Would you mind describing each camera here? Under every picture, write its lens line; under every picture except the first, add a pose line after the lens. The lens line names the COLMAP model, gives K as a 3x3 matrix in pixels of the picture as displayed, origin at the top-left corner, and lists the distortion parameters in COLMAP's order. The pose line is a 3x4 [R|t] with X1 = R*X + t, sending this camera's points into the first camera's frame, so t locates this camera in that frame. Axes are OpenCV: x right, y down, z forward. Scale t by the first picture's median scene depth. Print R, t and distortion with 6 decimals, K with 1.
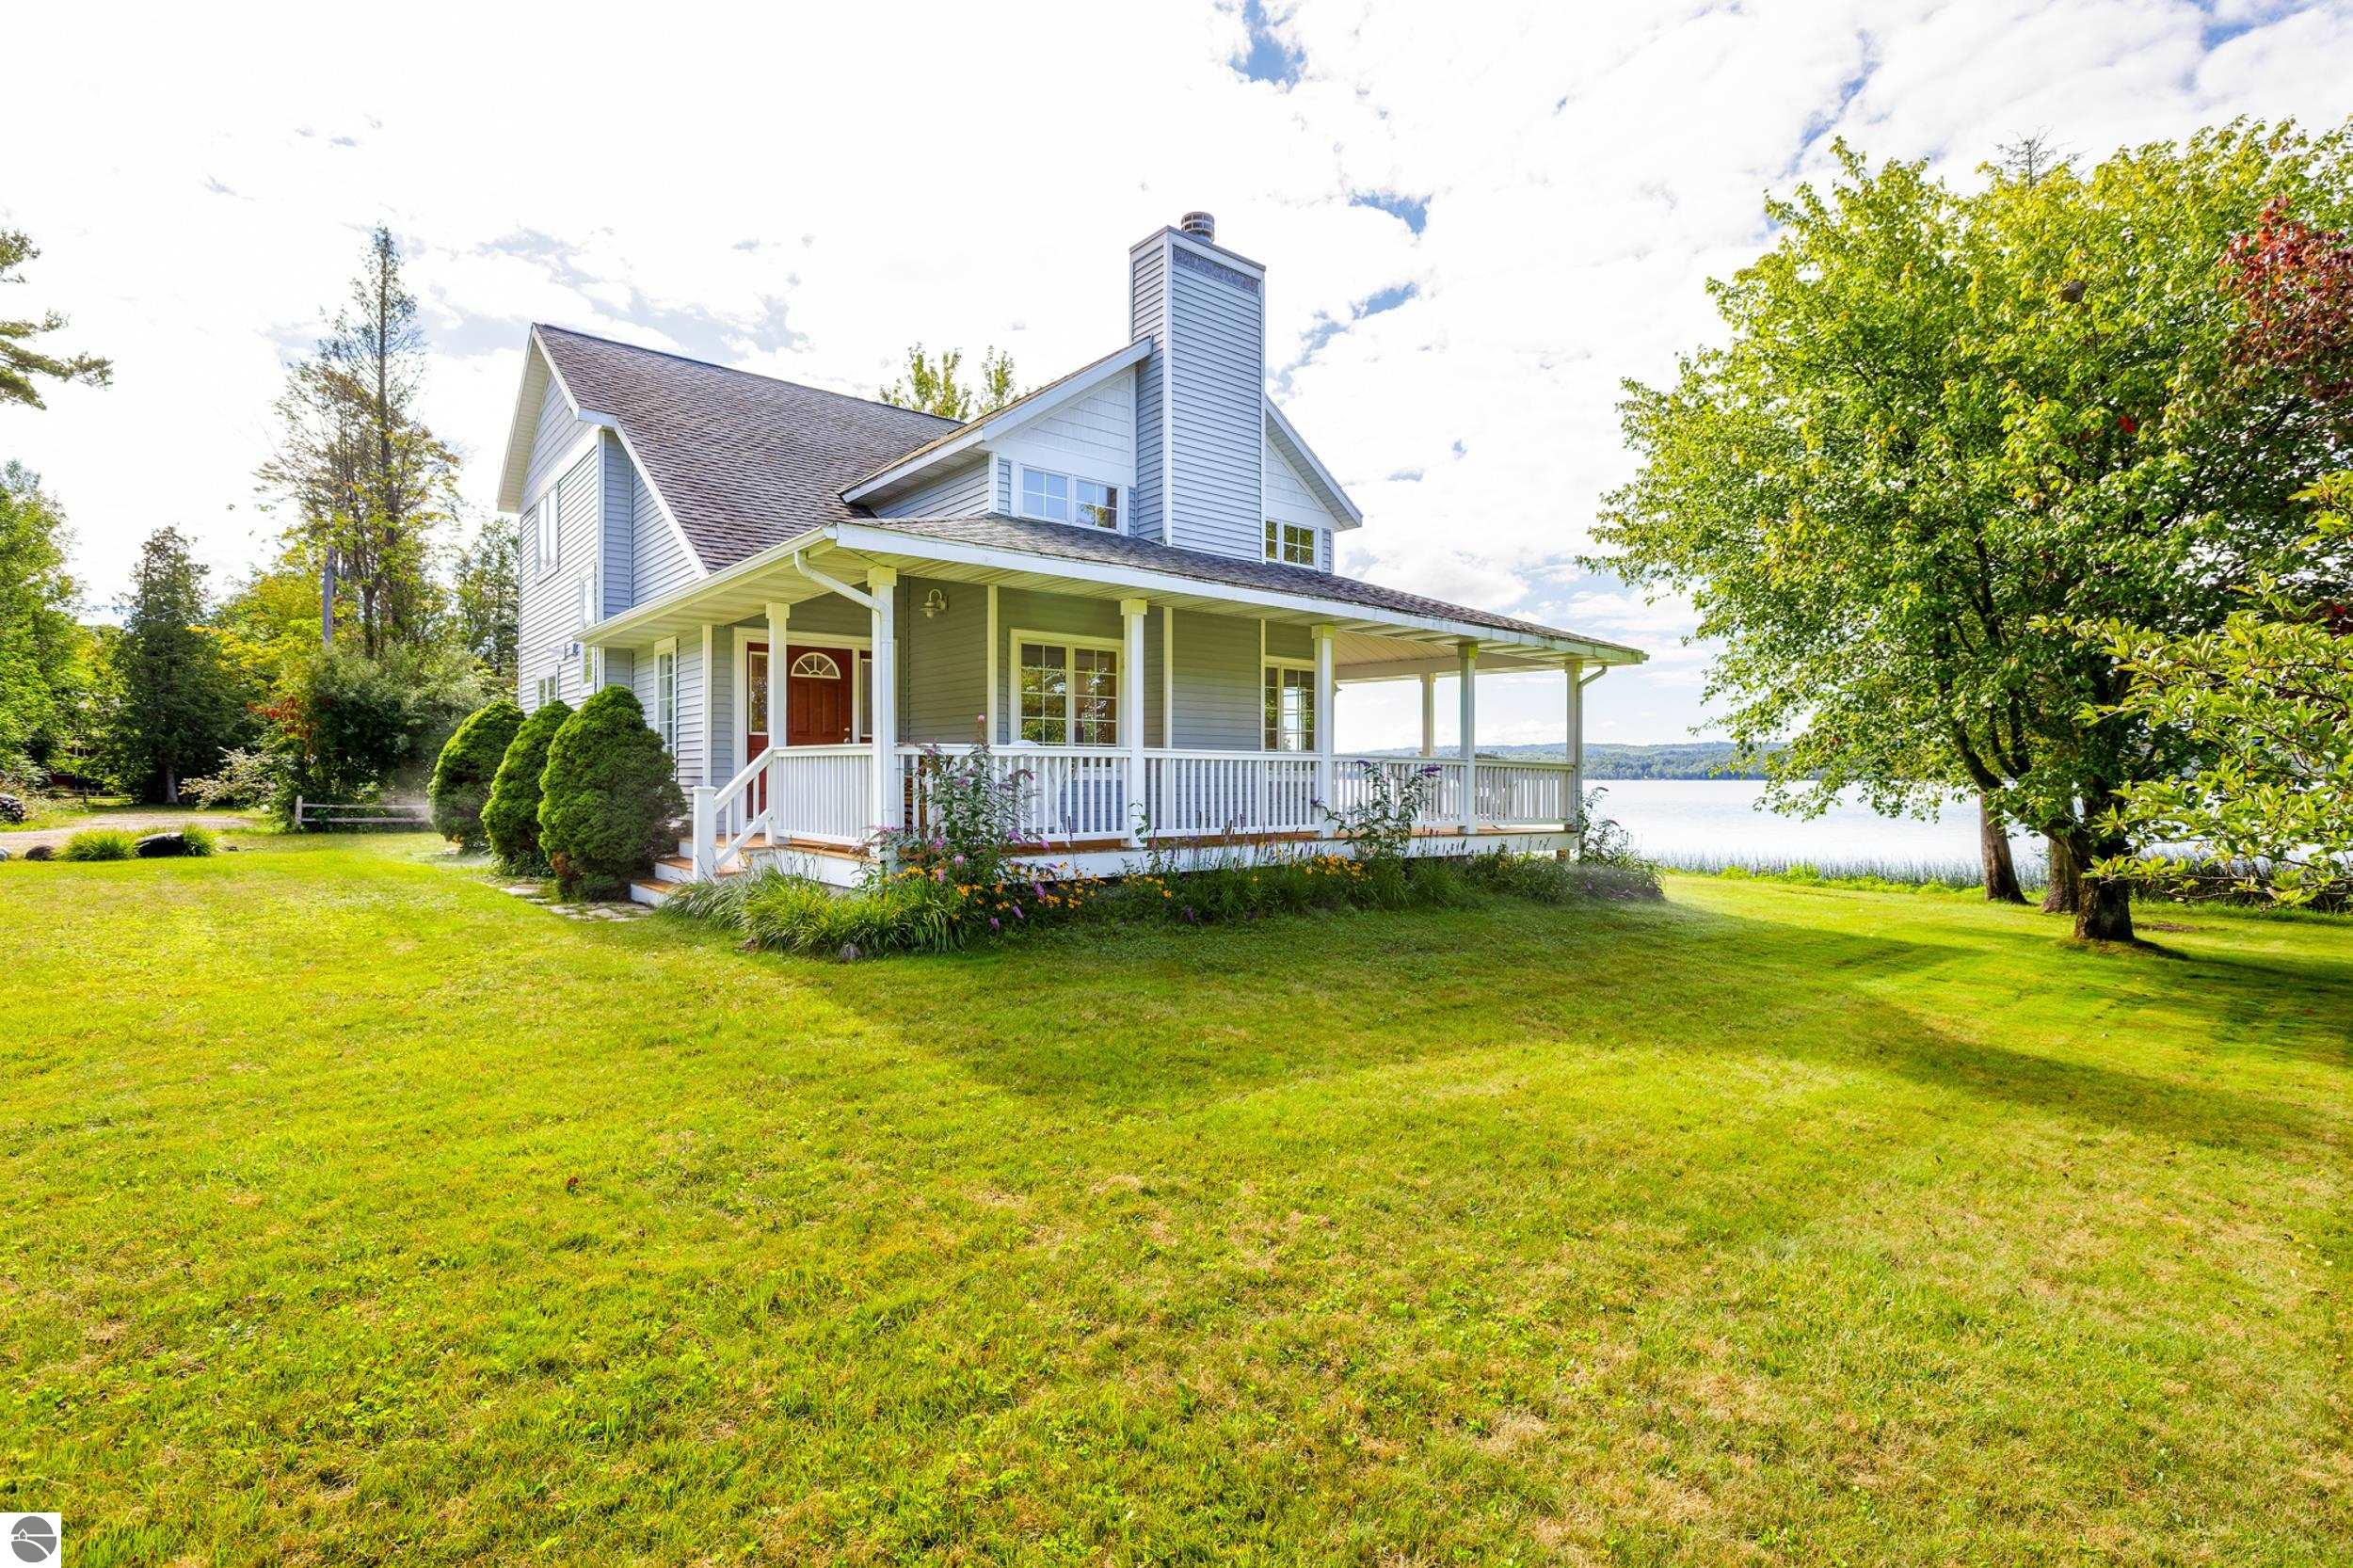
lens RADIAL K [[1112.6, 0, 1174.5], [0, 1112.6, 789.4], [0, 0, 1]] dist [0.001654, -0.000025]
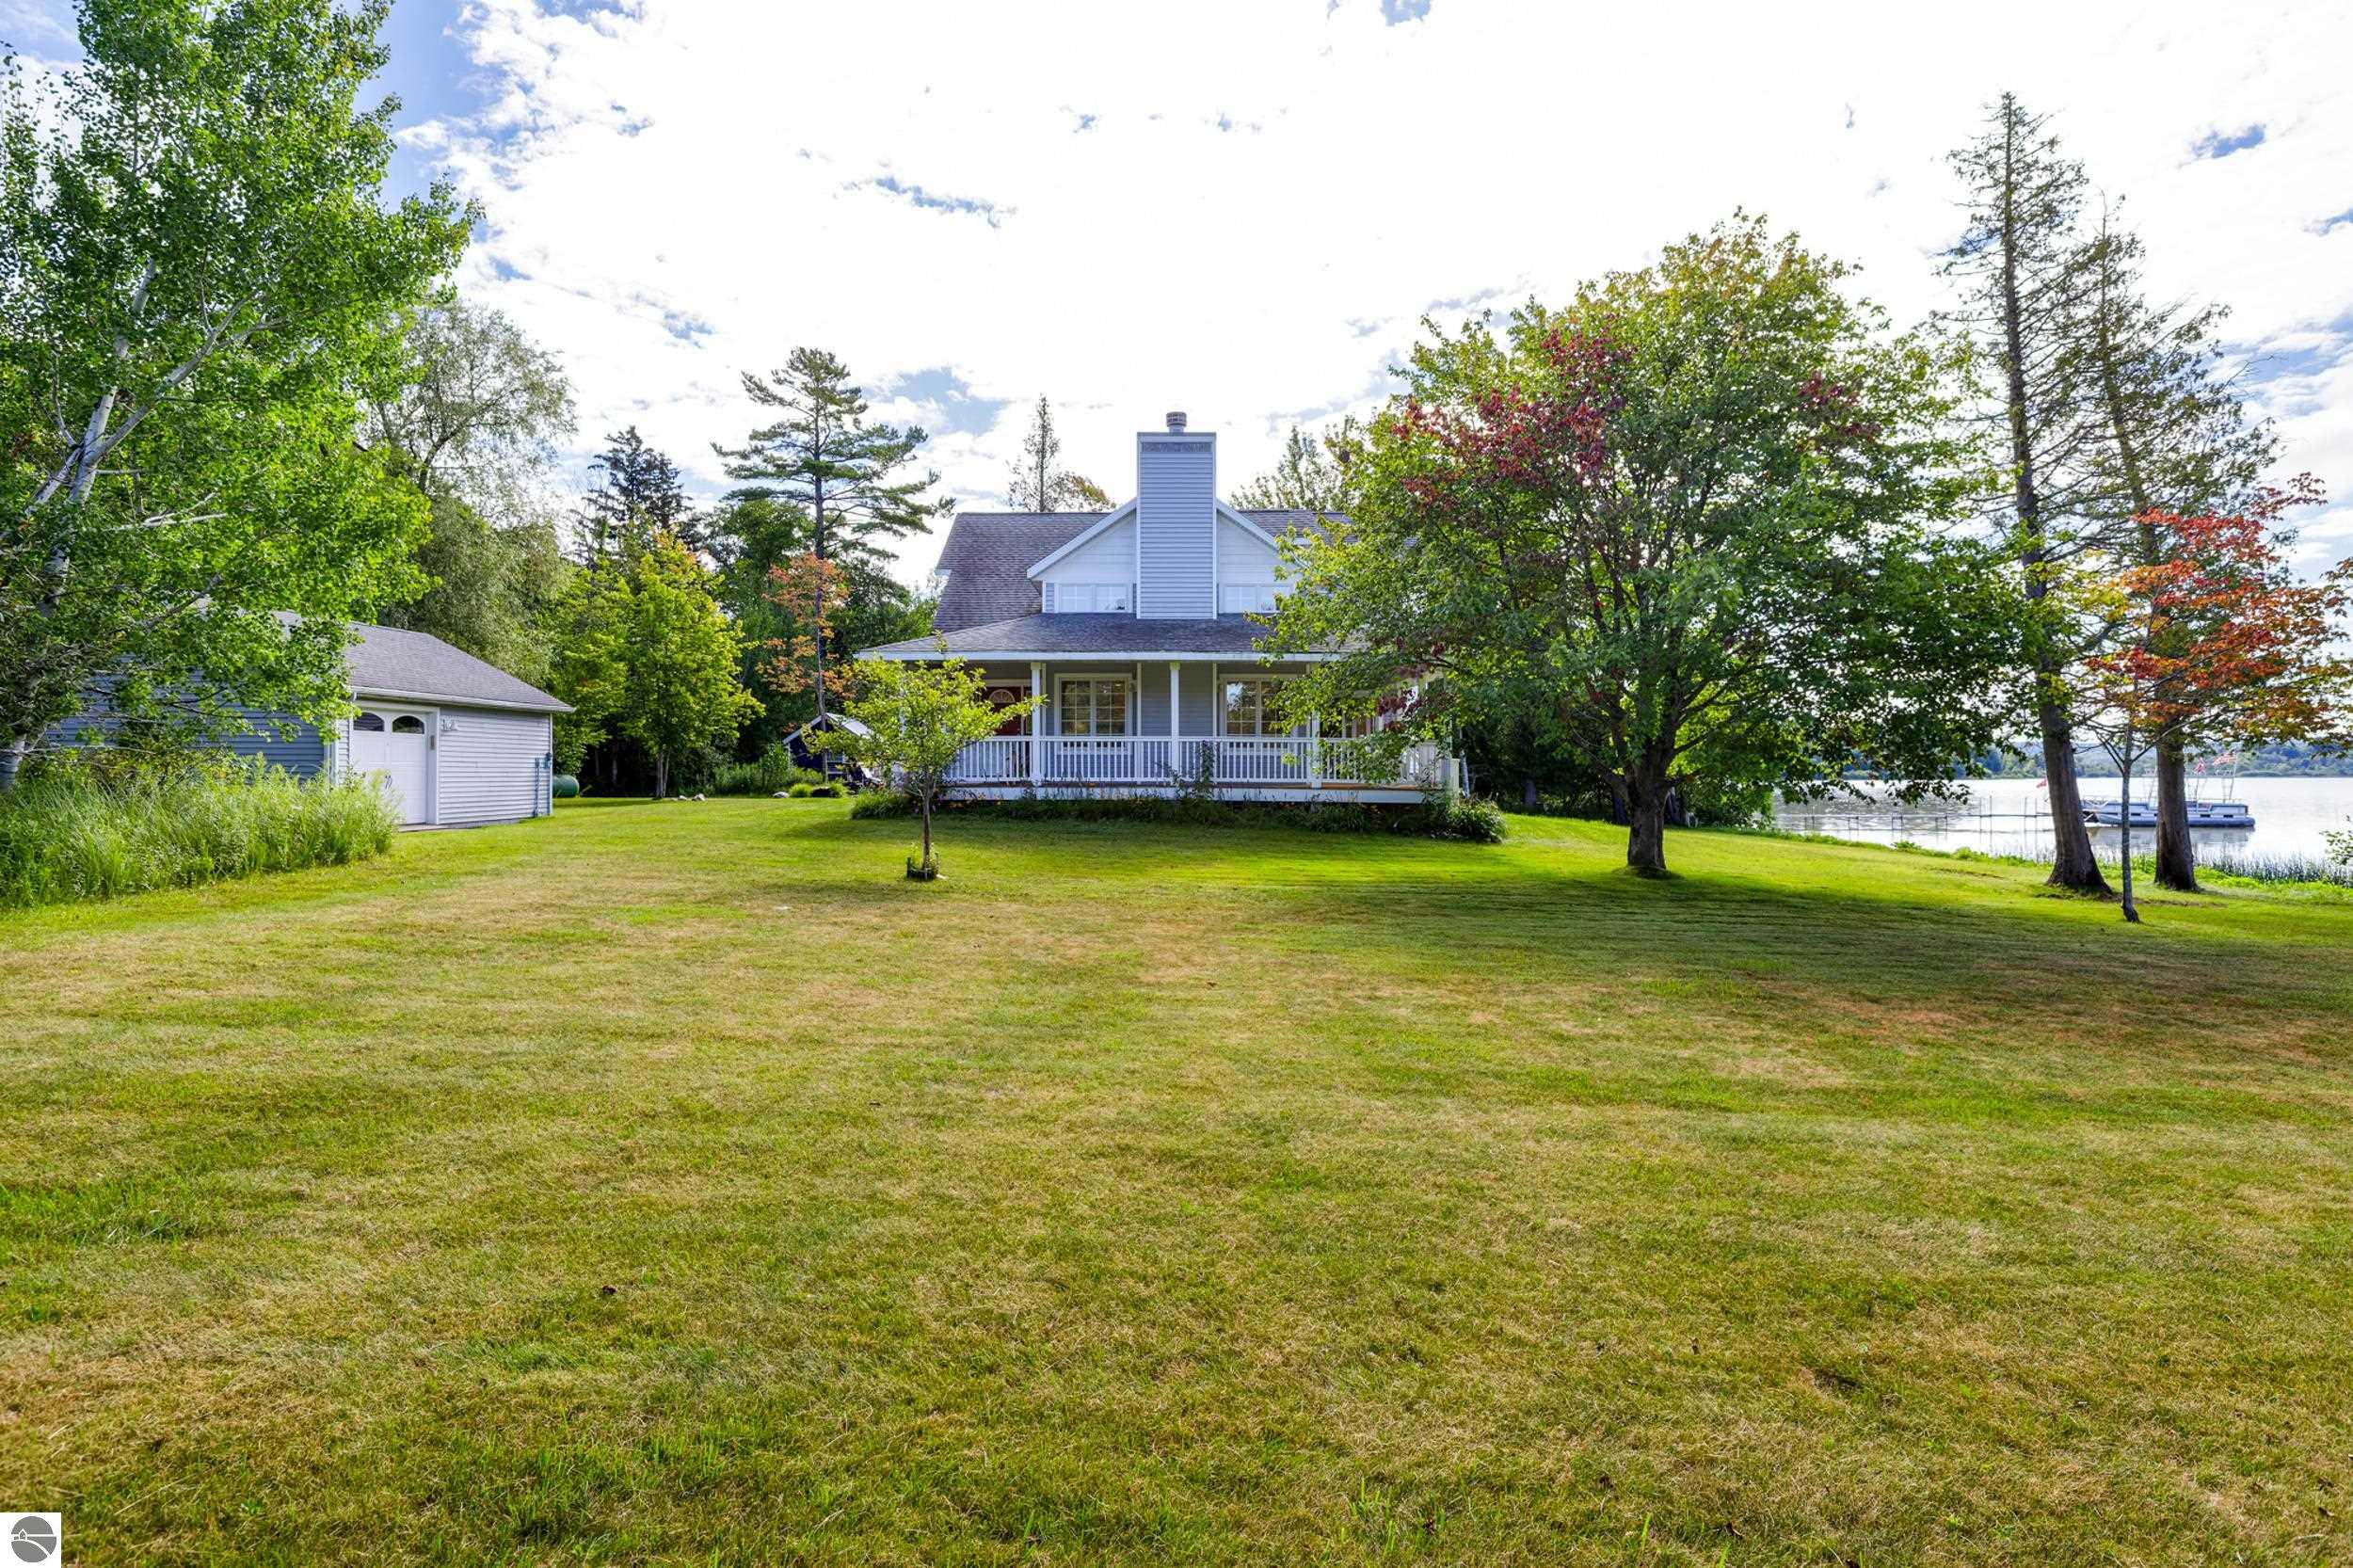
lens RADIAL K [[1272.0, 0, 1178.4], [0, 1272.0, 775.1], [0, 0, 1]] dist [0.001272, 0.000184]
pose [[0.755095, 0.008212, -0.655564, 1.256865], [-0.014185, 0.999892, -0.003814, 0.028343], [0.655462, 0.012179, 0.755130, -0.415101]]
